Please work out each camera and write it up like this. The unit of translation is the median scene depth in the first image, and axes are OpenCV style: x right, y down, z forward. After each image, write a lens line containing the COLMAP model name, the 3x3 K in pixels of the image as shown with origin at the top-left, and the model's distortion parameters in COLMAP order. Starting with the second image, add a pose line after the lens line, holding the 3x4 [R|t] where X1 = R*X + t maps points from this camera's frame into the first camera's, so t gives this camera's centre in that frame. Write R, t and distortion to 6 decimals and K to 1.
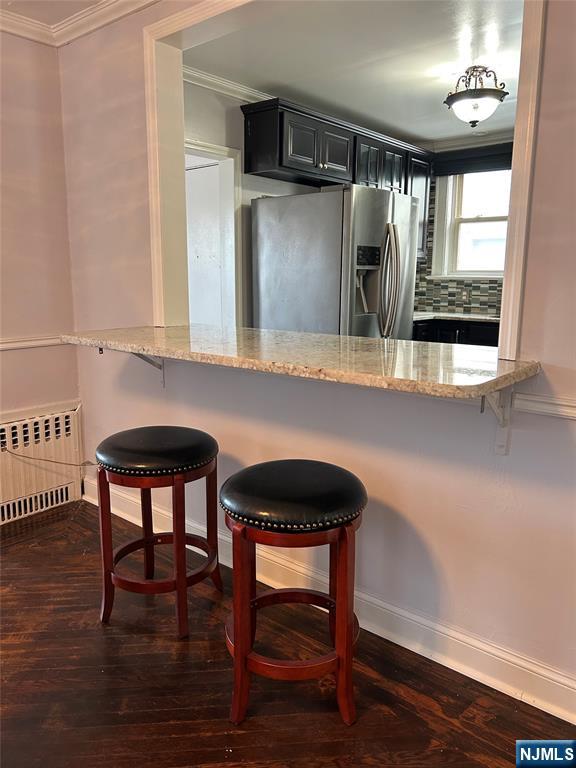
lens RADIAL K [[581.1, 0, 291.2], [0, 581.1, 377.5], [0, 0, 1]] dist [0.051697, -0.039832]
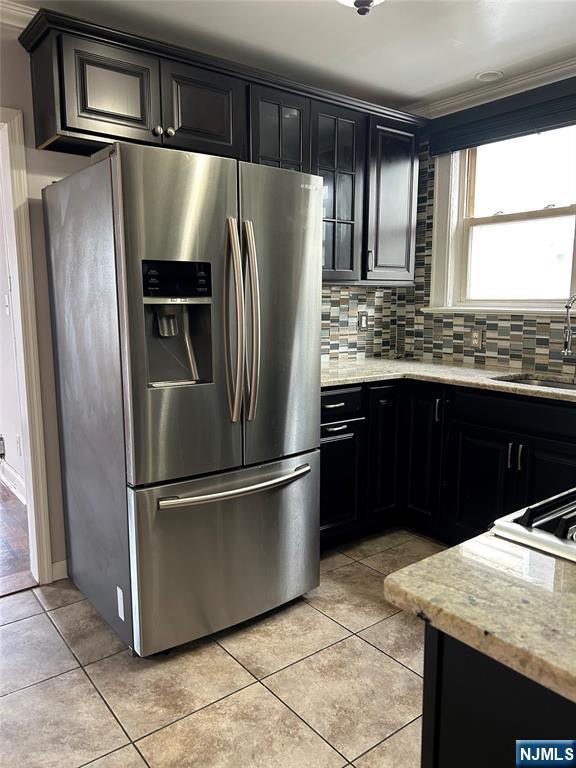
lens RADIAL K [[581.1, 0, 291.2], [0, 581.1, 389.4], [0, 0, 1]] dist [0.051697, -0.039832]
pose [[0.976087, 0.025809, -0.215843, 0.243923], [-0.030457, 0.999370, -0.018234, -0.068060], [0.215236, 0.024372, 0.976258, 0.341154]]
